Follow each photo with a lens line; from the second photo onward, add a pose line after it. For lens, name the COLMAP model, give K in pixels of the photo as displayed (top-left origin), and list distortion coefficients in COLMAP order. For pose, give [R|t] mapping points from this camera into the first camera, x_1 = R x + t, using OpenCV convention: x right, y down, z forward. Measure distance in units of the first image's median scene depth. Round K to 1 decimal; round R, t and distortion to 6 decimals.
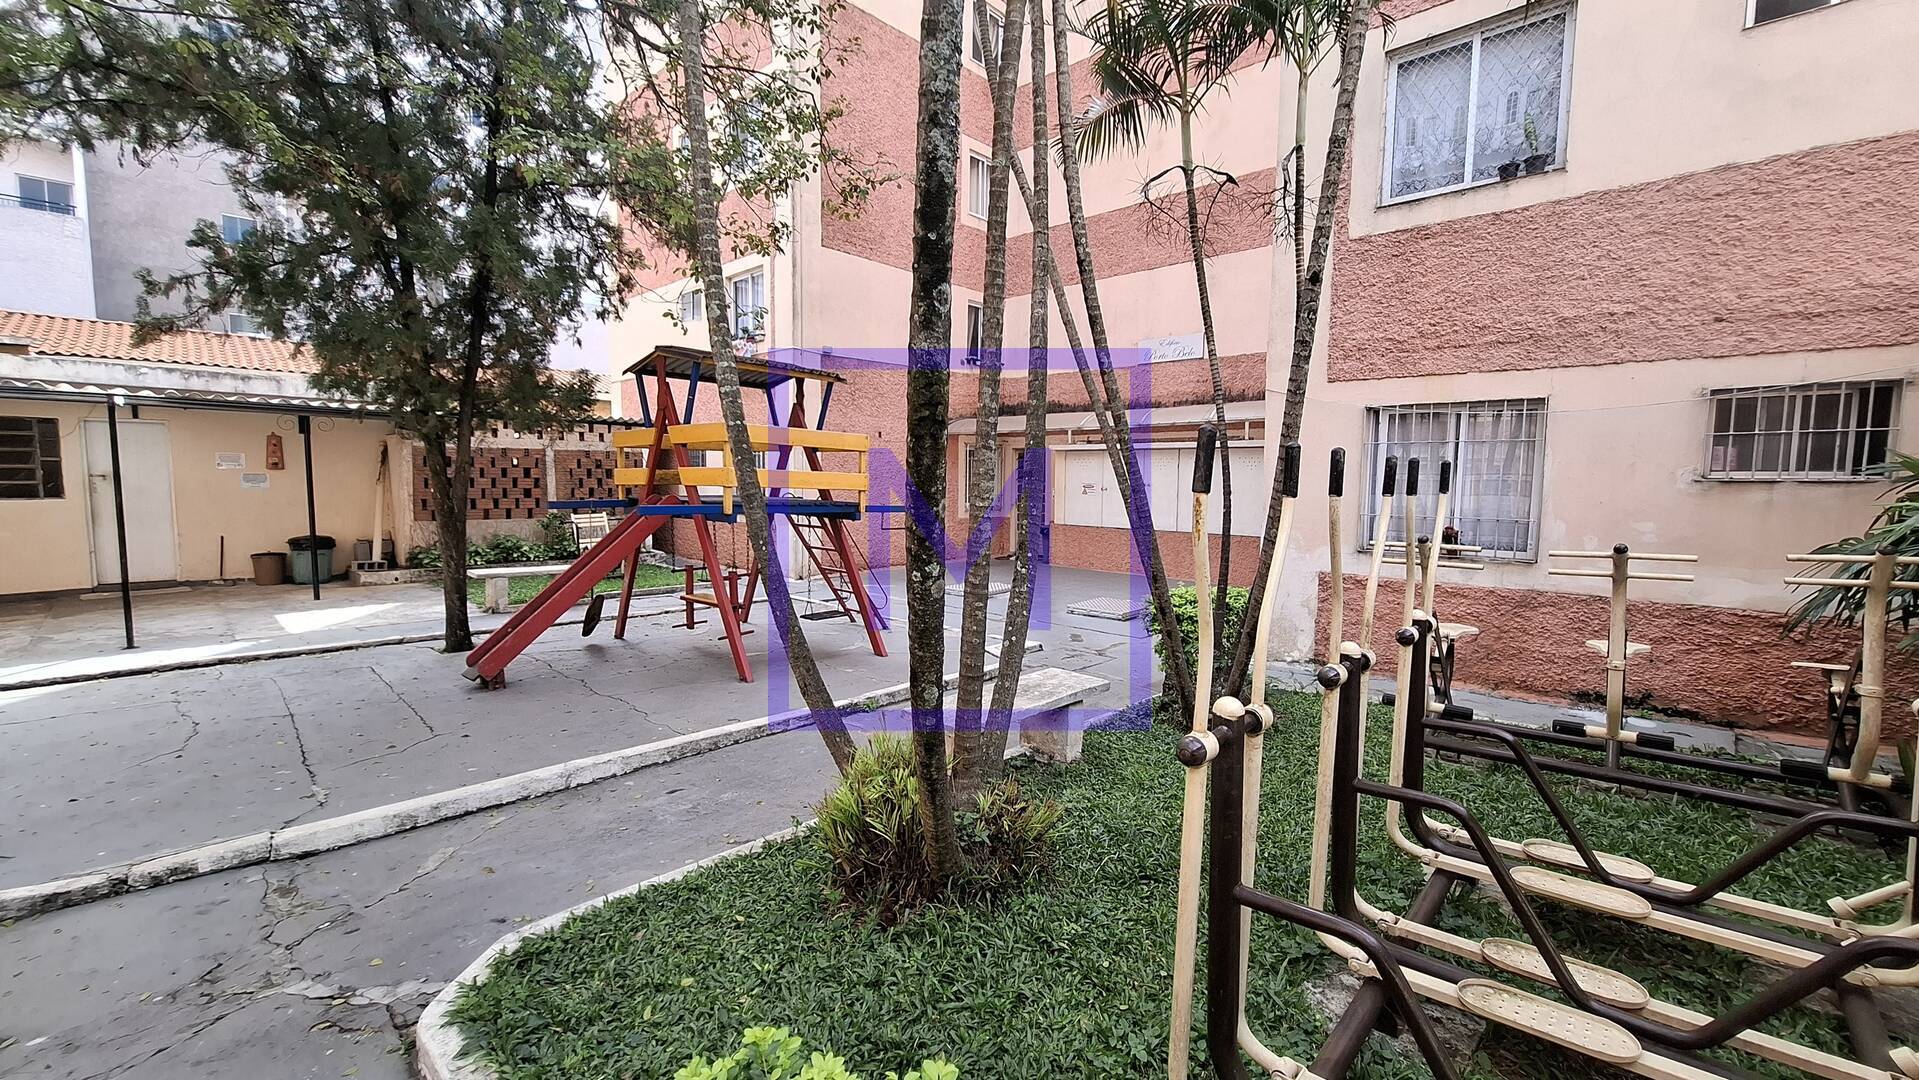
lens RADIAL K [[768.1, 0, 971.8], [0, 768.1, 540.4], [0, 0, 1]] dist [-0.003118, 0.002050]
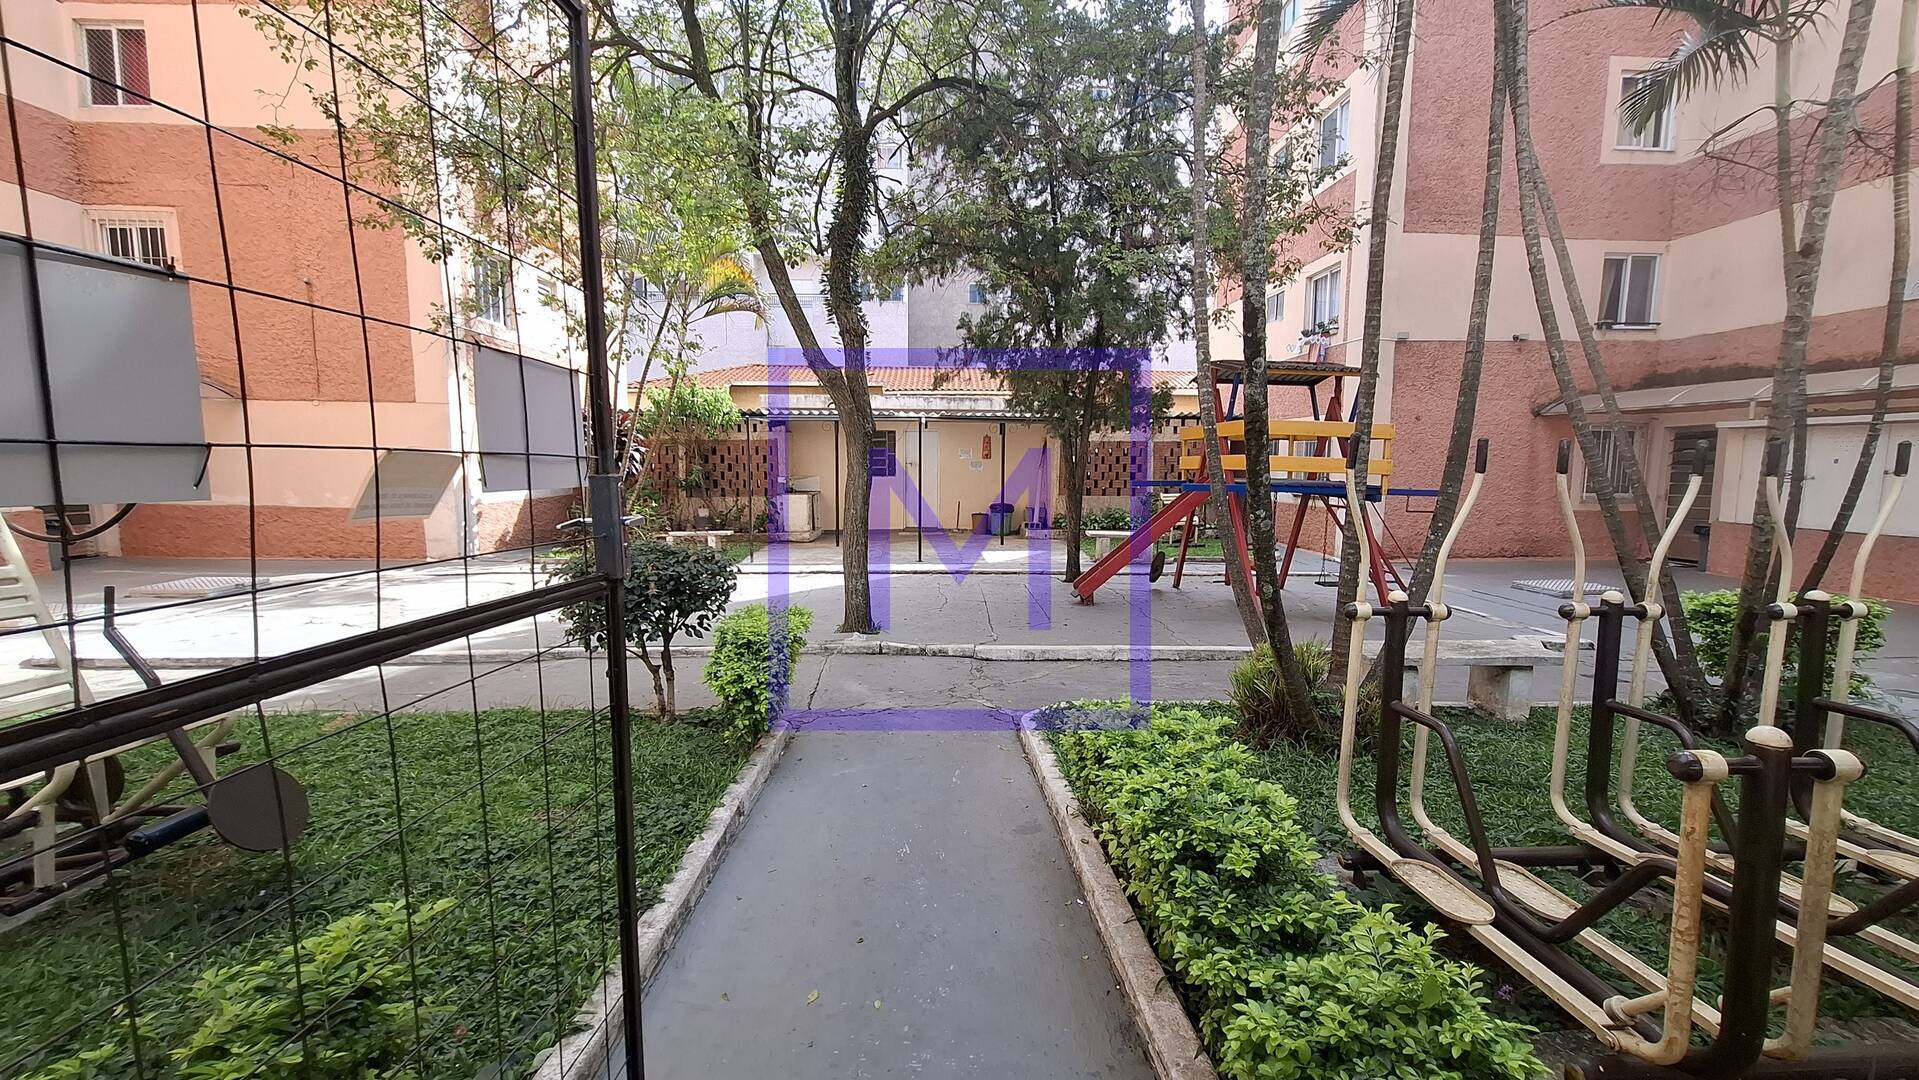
lens RADIAL K [[768.1, 0, 959.7], [0, 768.1, 548.5], [0, 0, 1]] dist [-0.003118, 0.002050]
pose [[0.718060, 0.074217, -0.692012, 0.180545], [-0.055276, 0.997239, 0.049595, 0.018268], [0.693782, 0.002640, 0.720180, -0.199284]]
